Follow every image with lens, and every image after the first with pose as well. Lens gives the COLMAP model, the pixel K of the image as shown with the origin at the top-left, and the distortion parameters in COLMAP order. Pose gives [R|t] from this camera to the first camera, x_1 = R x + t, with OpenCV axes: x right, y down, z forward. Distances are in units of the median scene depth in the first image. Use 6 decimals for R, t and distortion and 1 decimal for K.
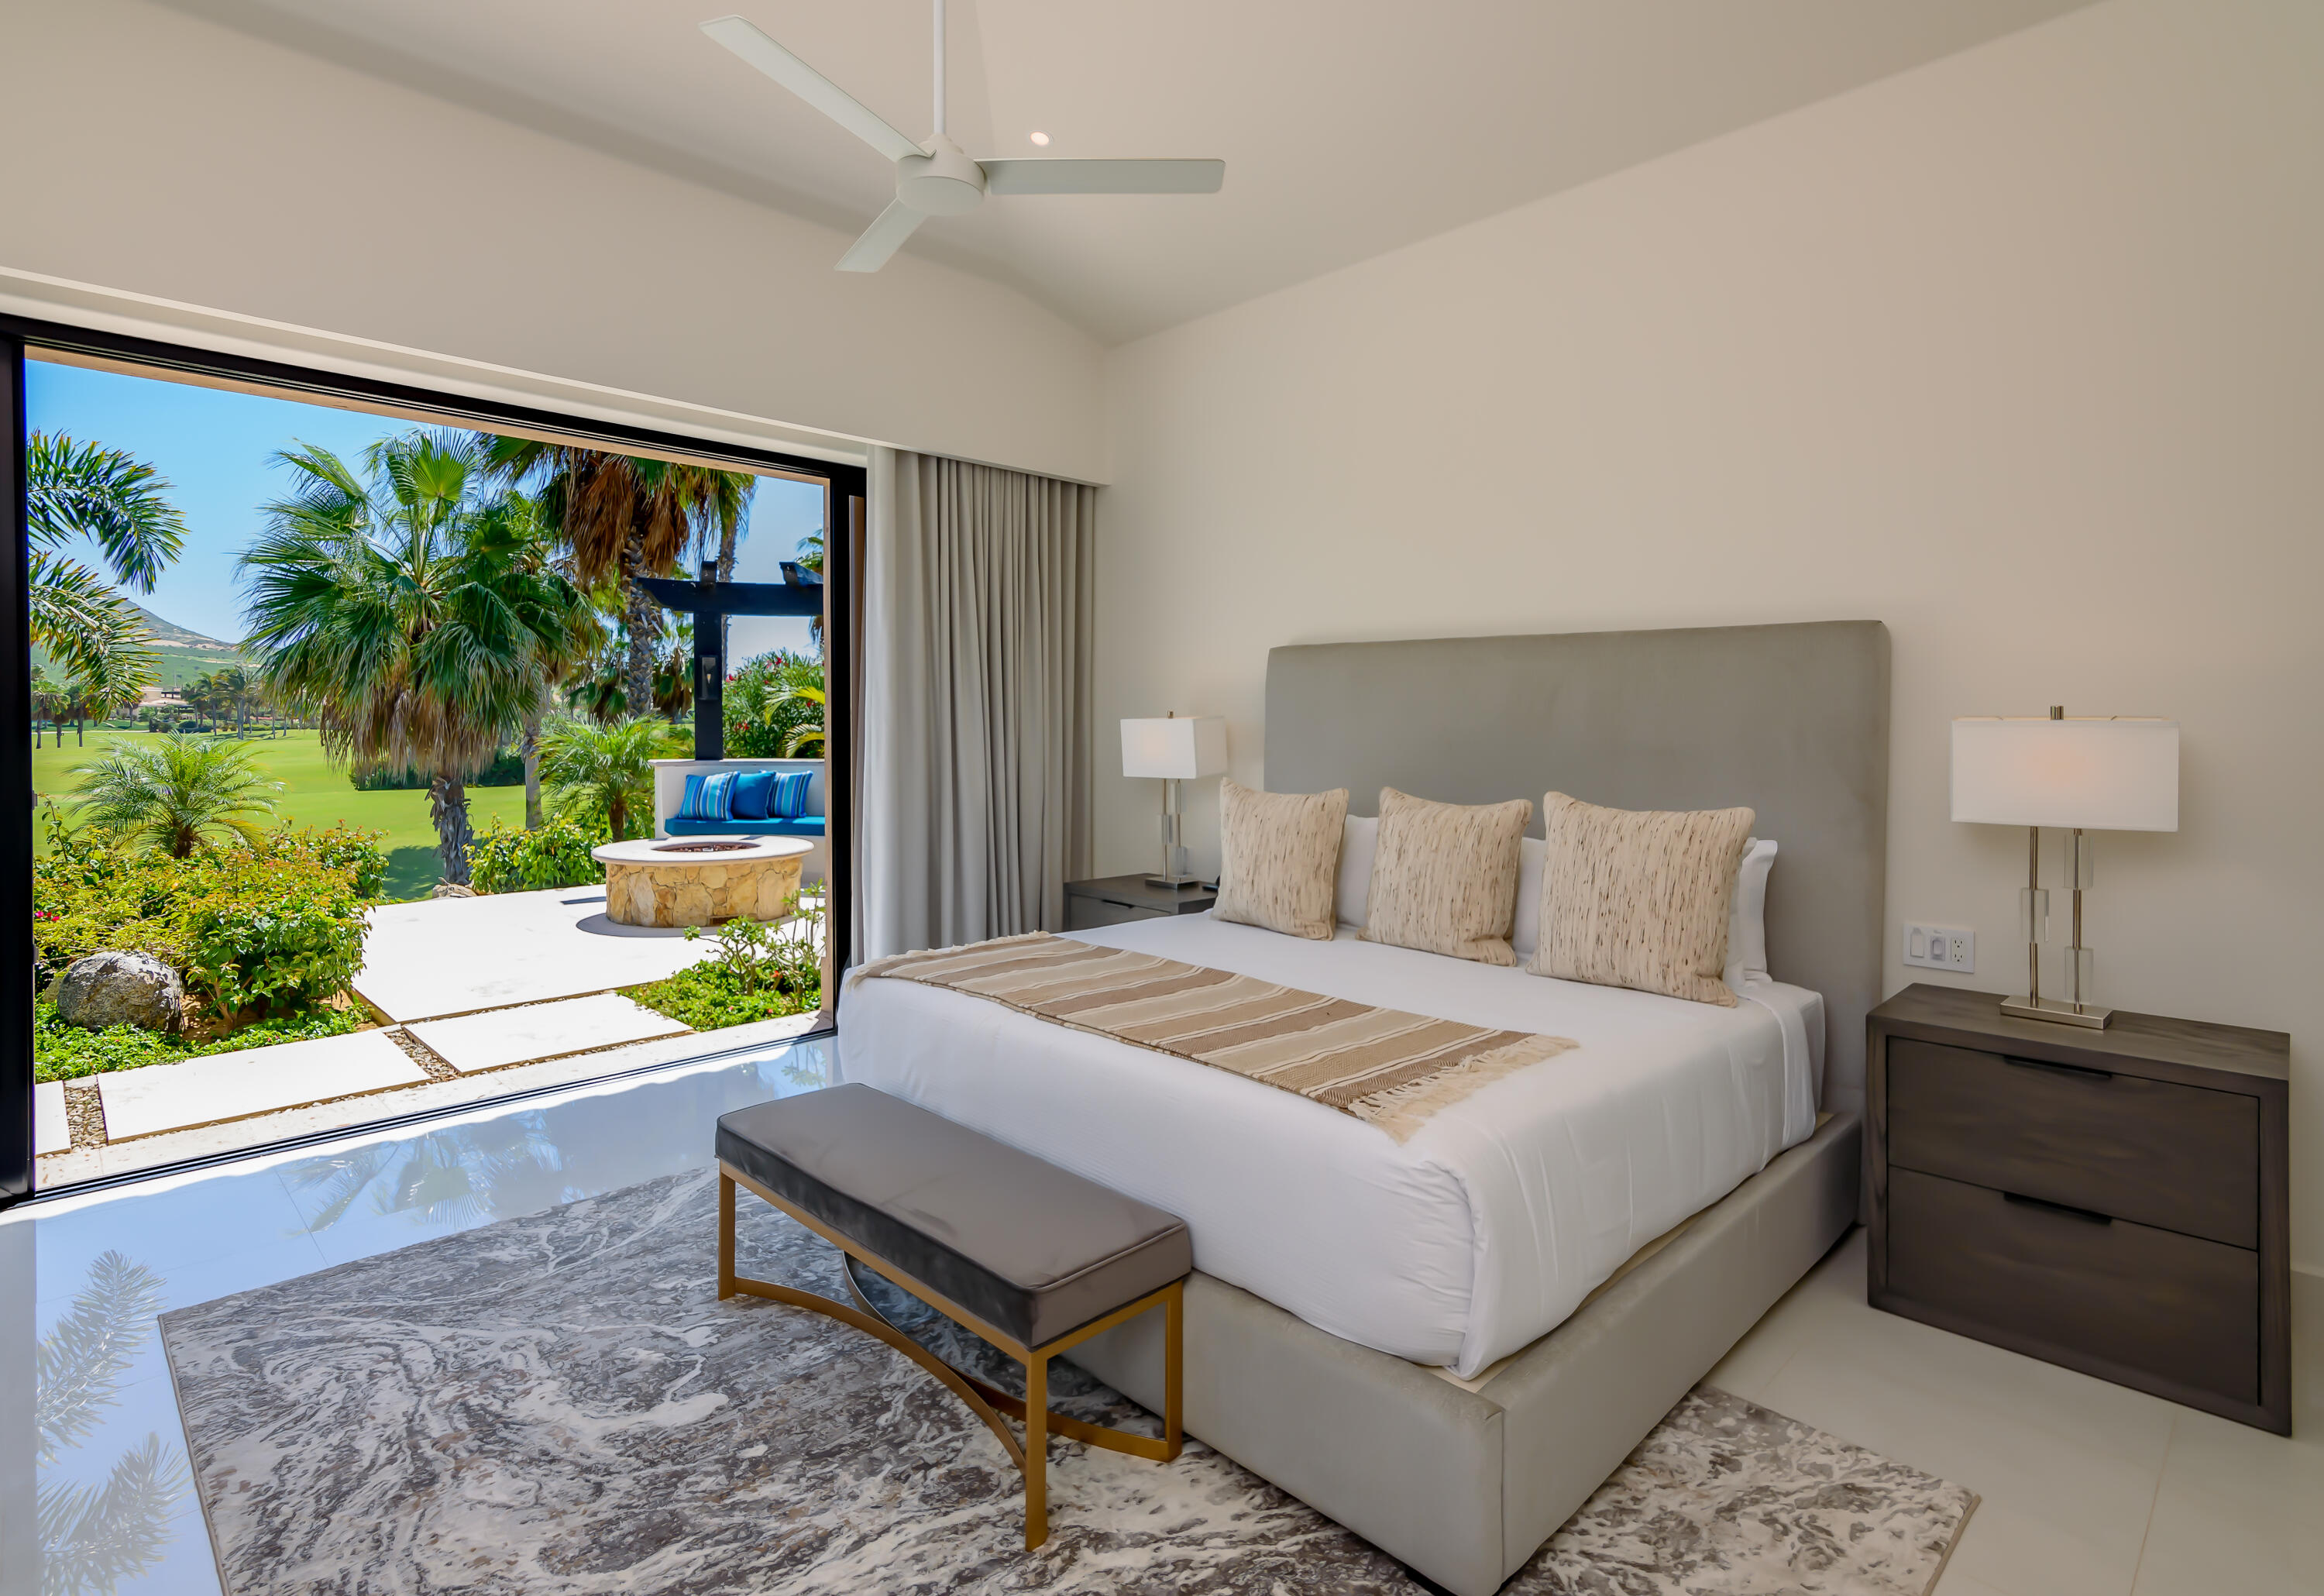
lens RADIAL K [[1133.7, 0, 1152.1], [0, 1133.7, 720.3], [0, 0, 1]] dist [-0.022553, 0.000254]
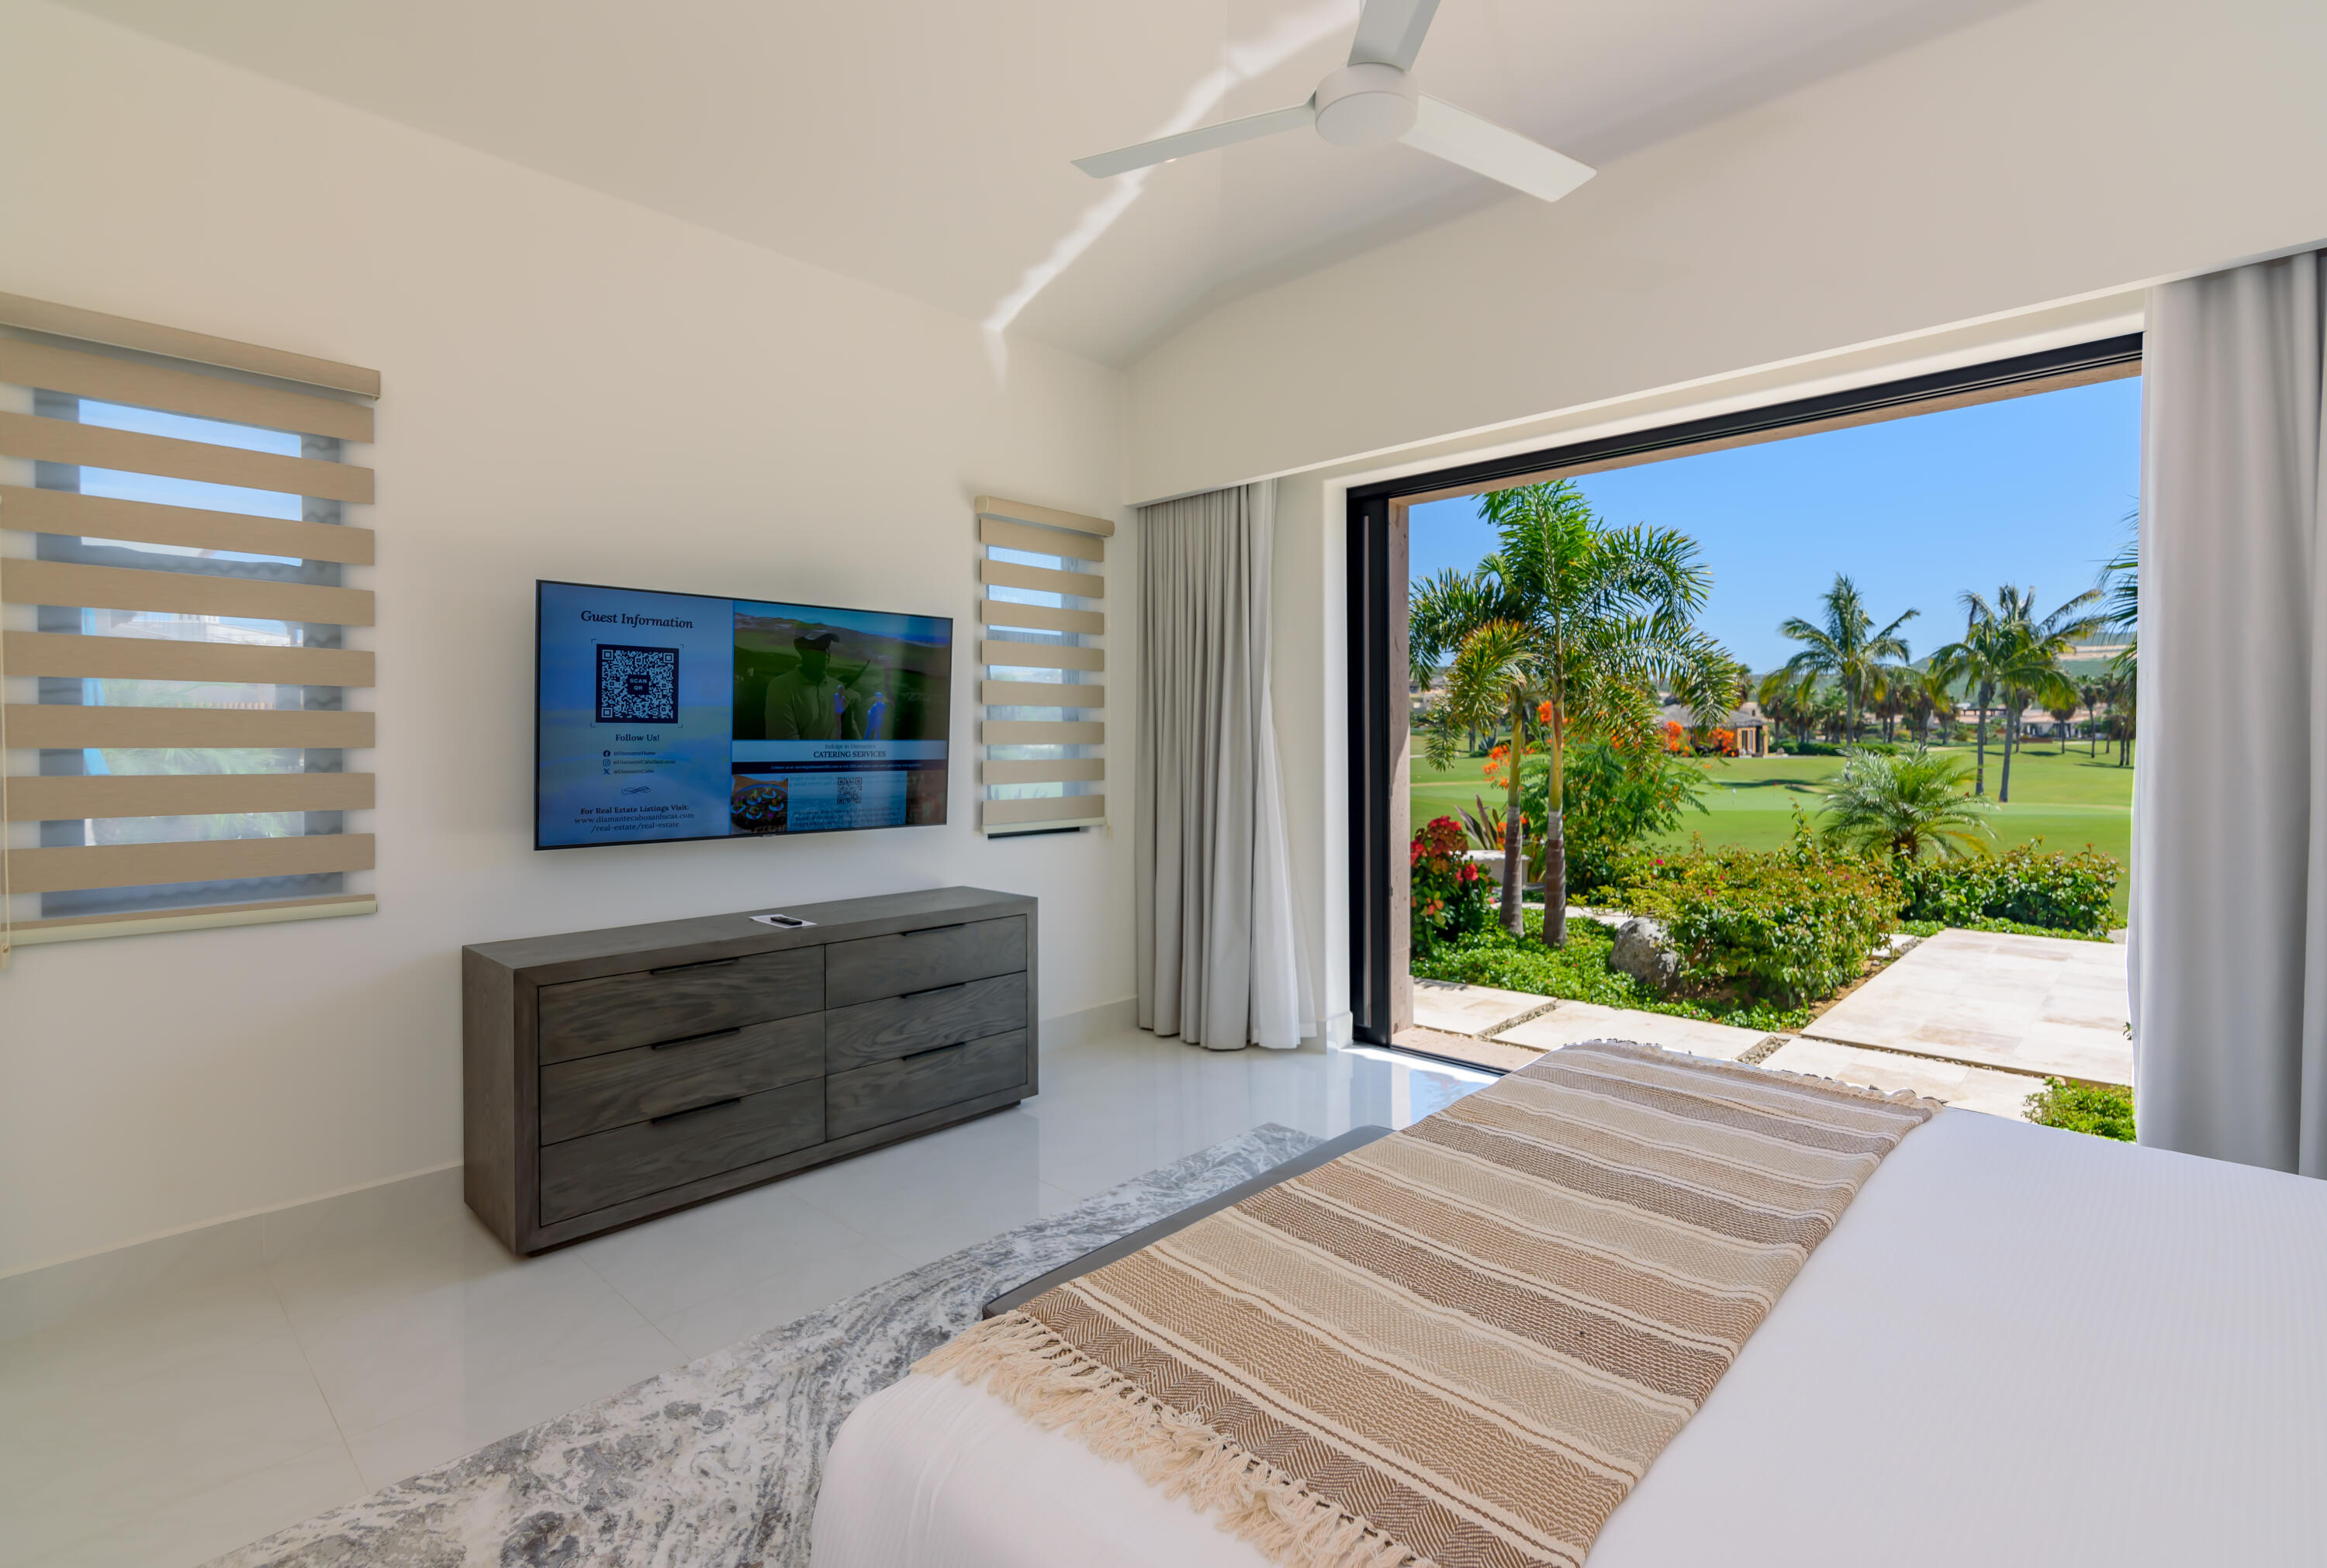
lens RADIAL K [[1069.9, 0, 1154.3], [0, 1069.9, 756.4], [0, 0, 1]] dist [0.001059, 0.000179]
pose [[0.014511, 0.014373, -0.999791, 0.460279], [0.003194, 0.999891, 0.014421, 0.000993], [0.999890, -0.003403, 0.014464, 0.630559]]
